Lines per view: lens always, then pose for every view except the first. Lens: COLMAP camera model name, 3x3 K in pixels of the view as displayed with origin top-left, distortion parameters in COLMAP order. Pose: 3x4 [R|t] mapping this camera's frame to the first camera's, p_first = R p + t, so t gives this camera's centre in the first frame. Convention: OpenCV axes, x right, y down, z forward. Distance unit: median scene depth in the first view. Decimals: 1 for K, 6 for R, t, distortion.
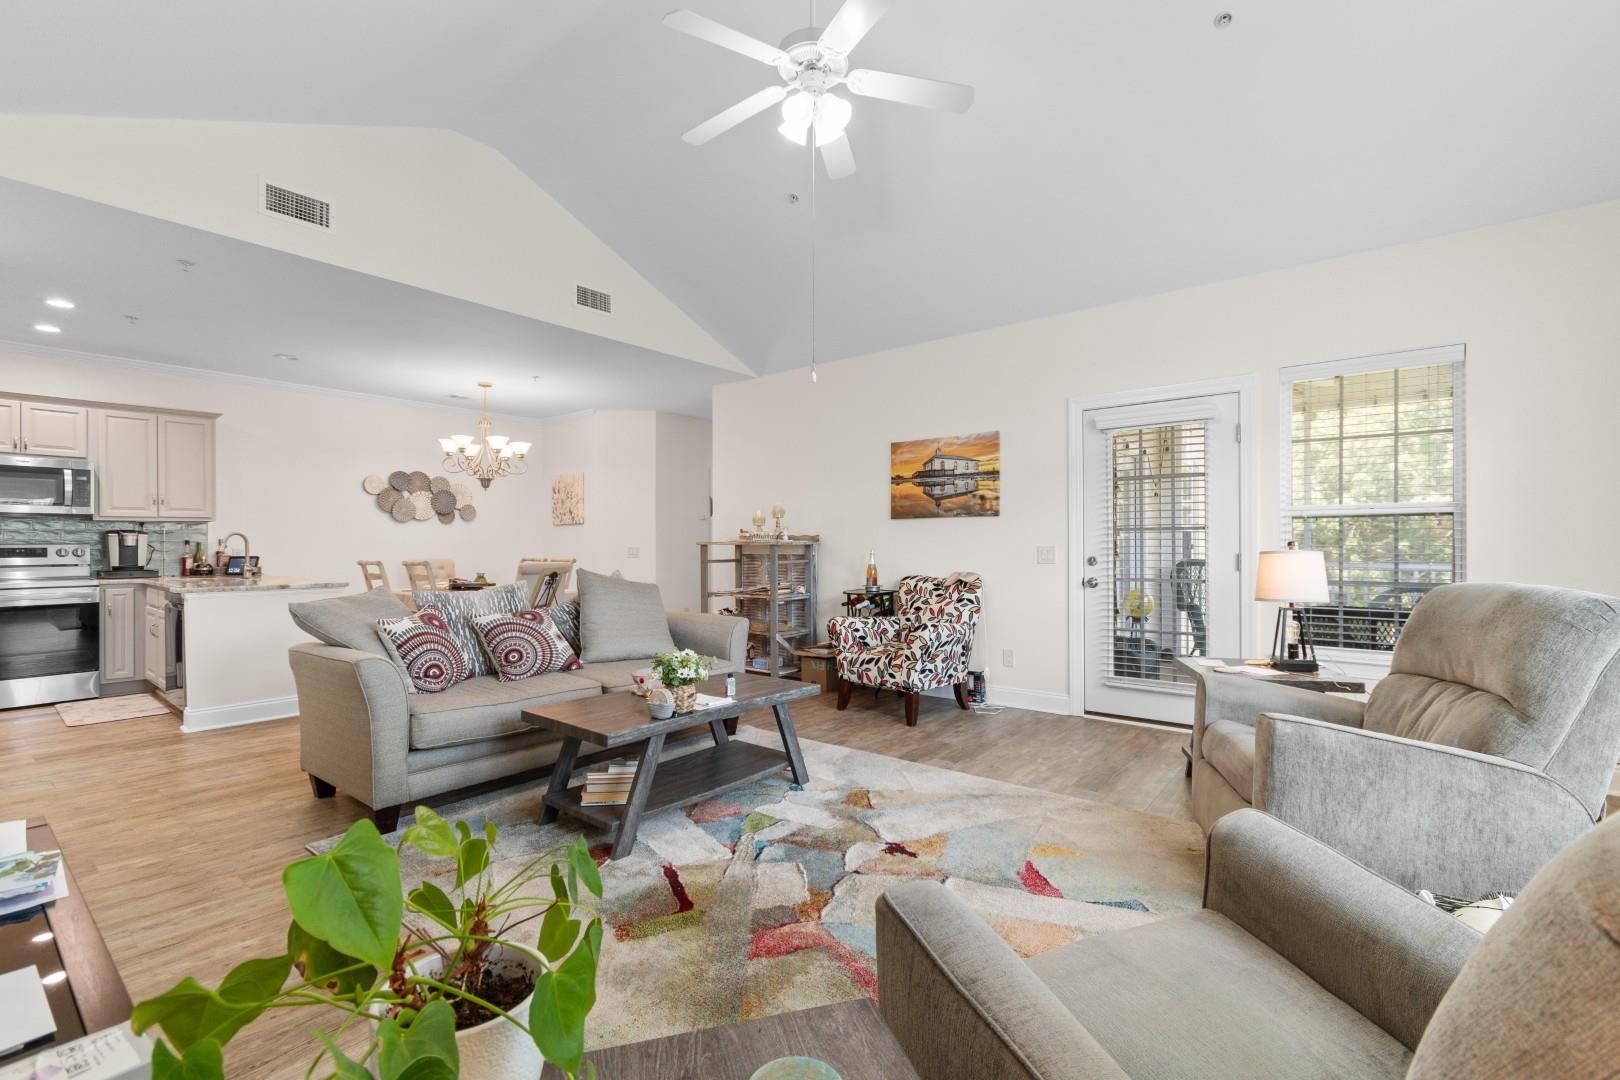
lens RADIAL K [[716.4, 0, 816.5], [0, 716.4, 539.5], [0, 0, 1]] dist [0.010667, -0.000208]
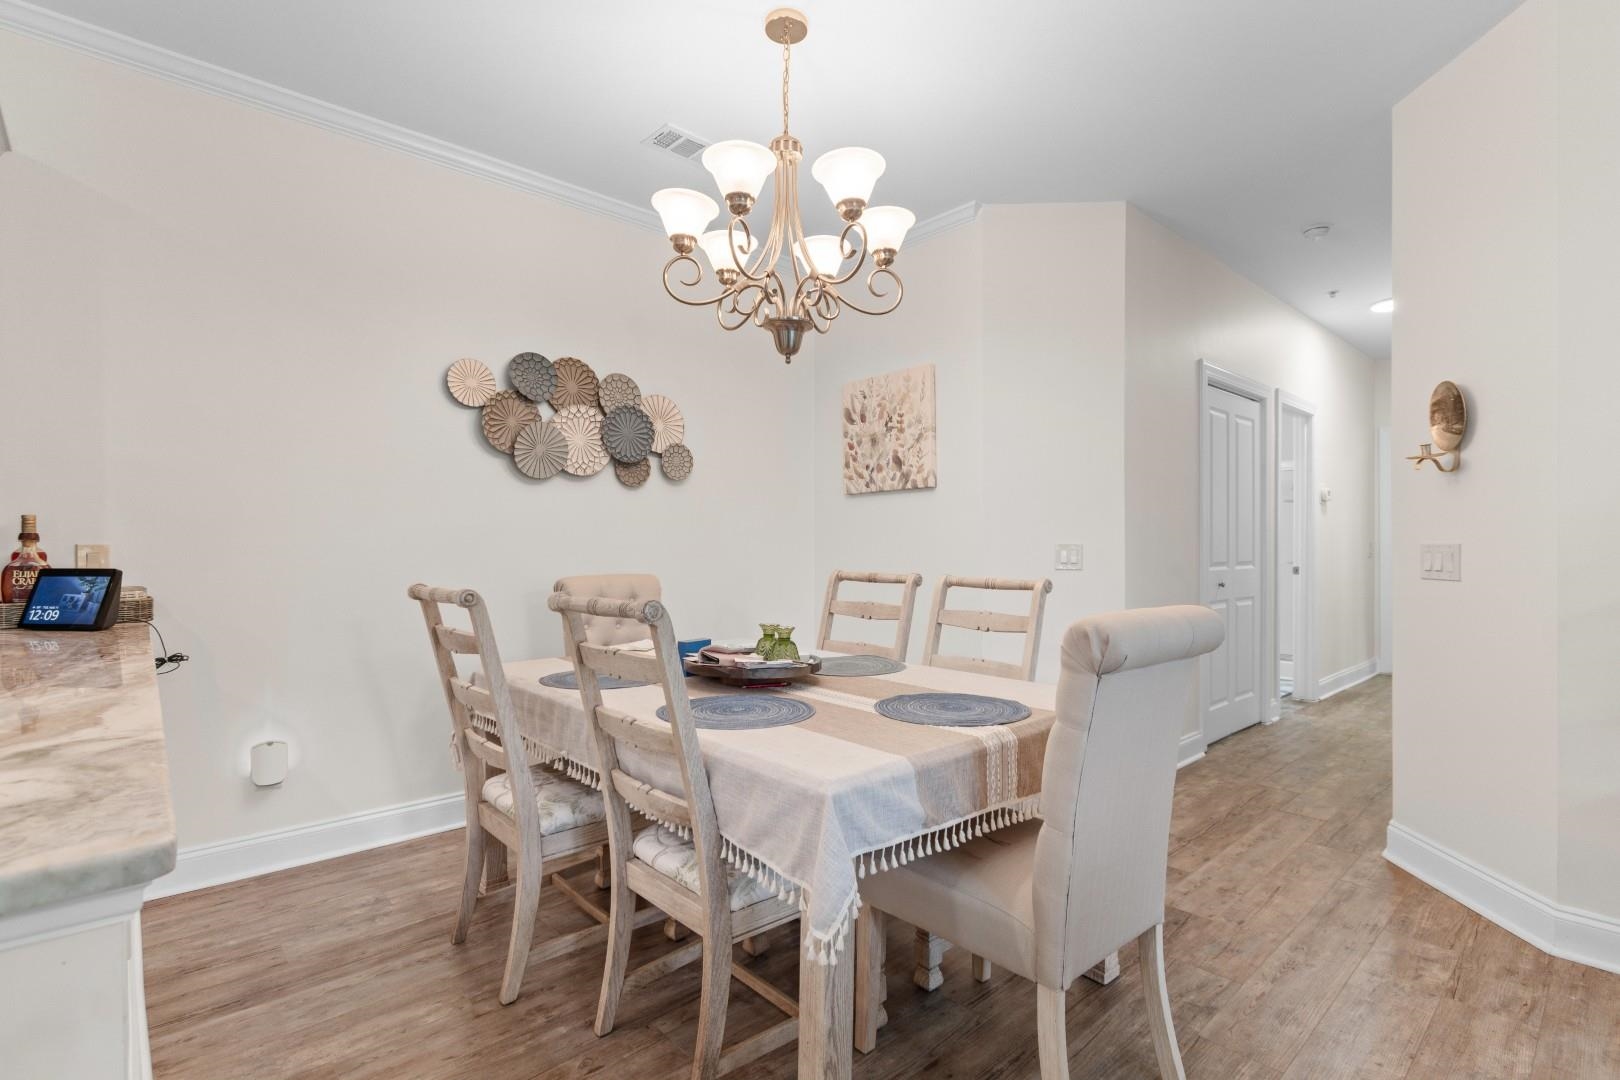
lens RADIAL K [[765.9, 0, 806.9], [0, 765.9, 544.1], [0, 0, 1]] dist [0.000634, -0.000619]
pose [[0.986451, 0.003008, -0.164026, -0.434616], [-0.001852, 0.999972, 0.007196, 0.009789], [0.164043, -0.006795, 0.986430, 0.733683]]
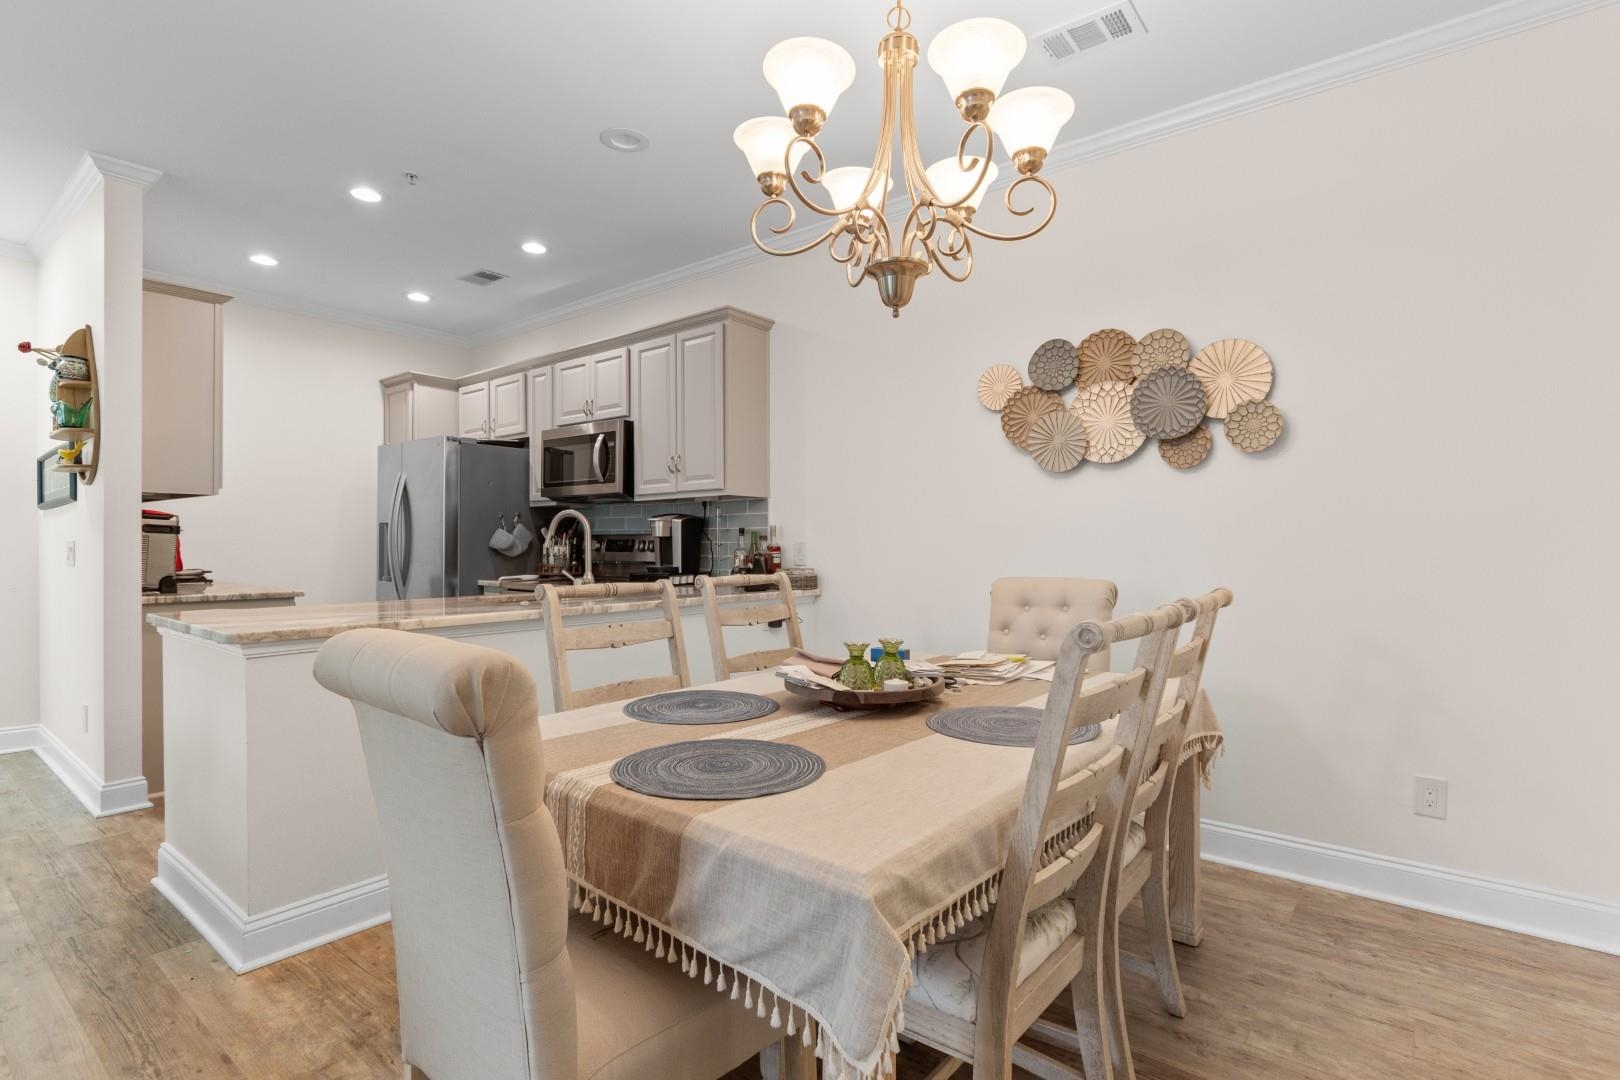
lens RADIAL K [[765.9, 0, 809.7], [0, 765.9, 538.7], [0, 0, 1]] dist [0.000634, -0.000619]
pose [[0.015181, 0.000915, -0.999884, -0.214024], [0.008690, 0.999962, 0.001047, 0.010260], [0.999847, -0.008705, 0.015173, 1.047570]]
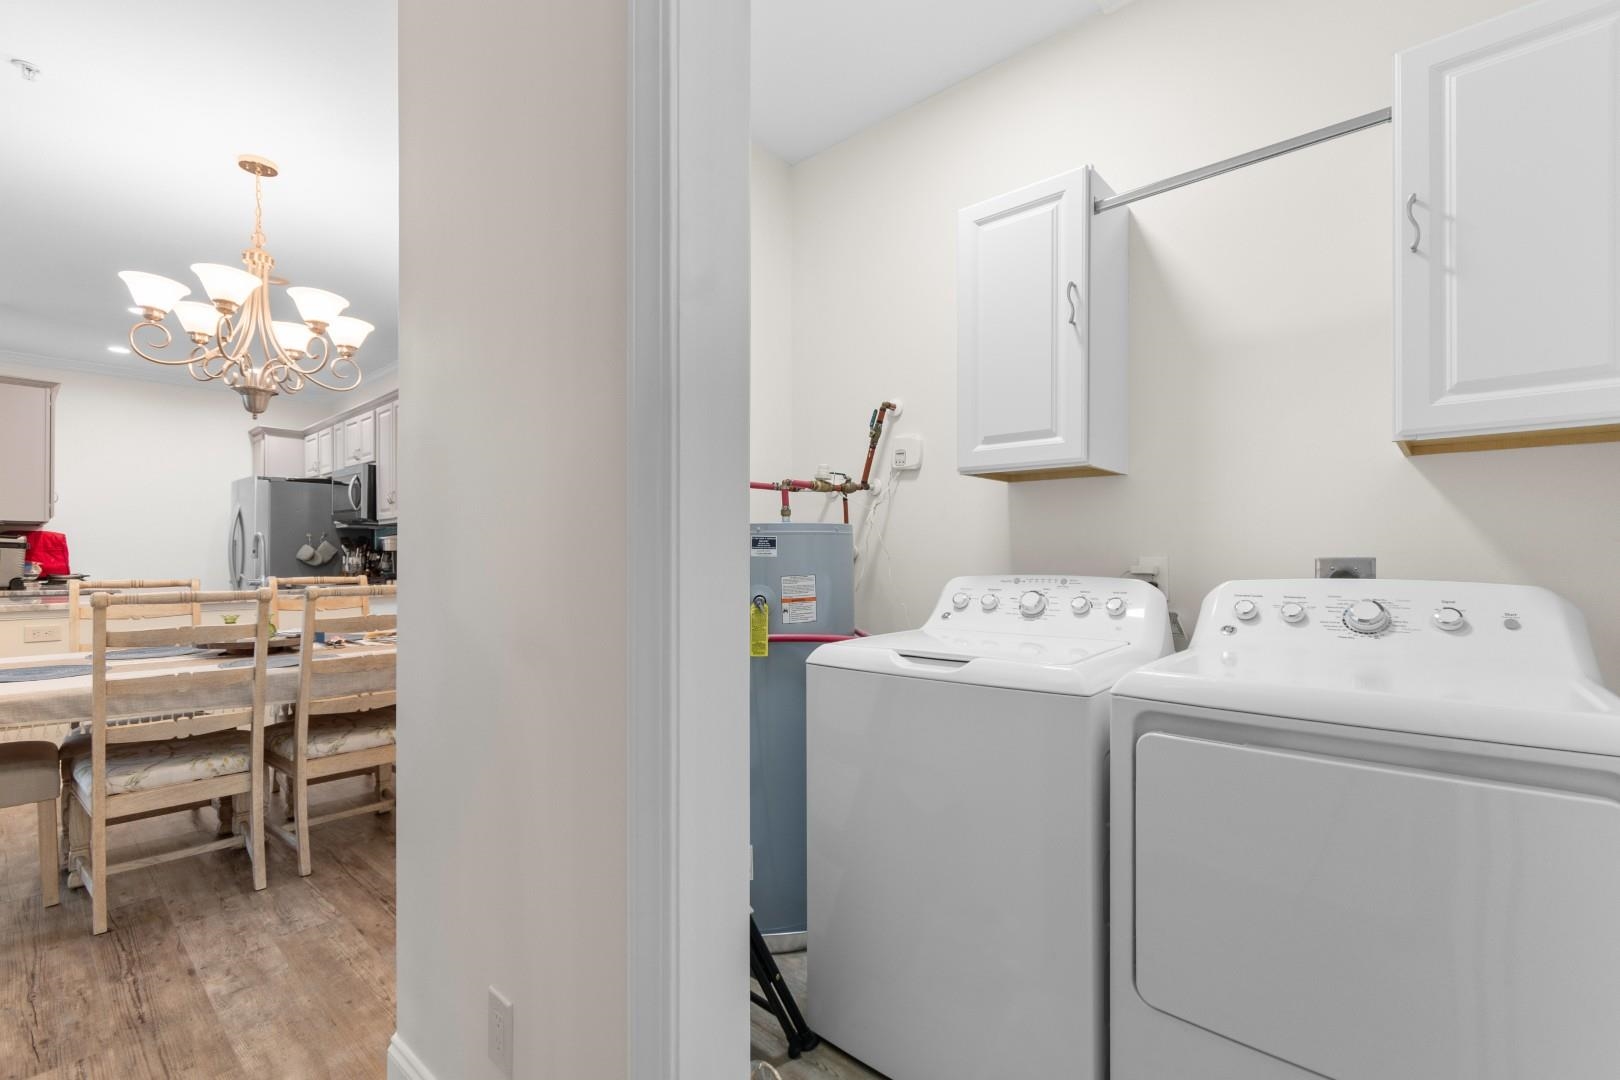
lens RADIAL K [[716.4, 0, 793.1], [0, 716.4, 550.1], [0, 0, 1]] dist [0.010667, -0.000208]
pose [[-0.056295, -0.005366, -0.998400, -0.064983], [0.008489, 0.999947, -0.005853, 0.016757], [0.998378, -0.008804, -0.056246, 1.449031]]
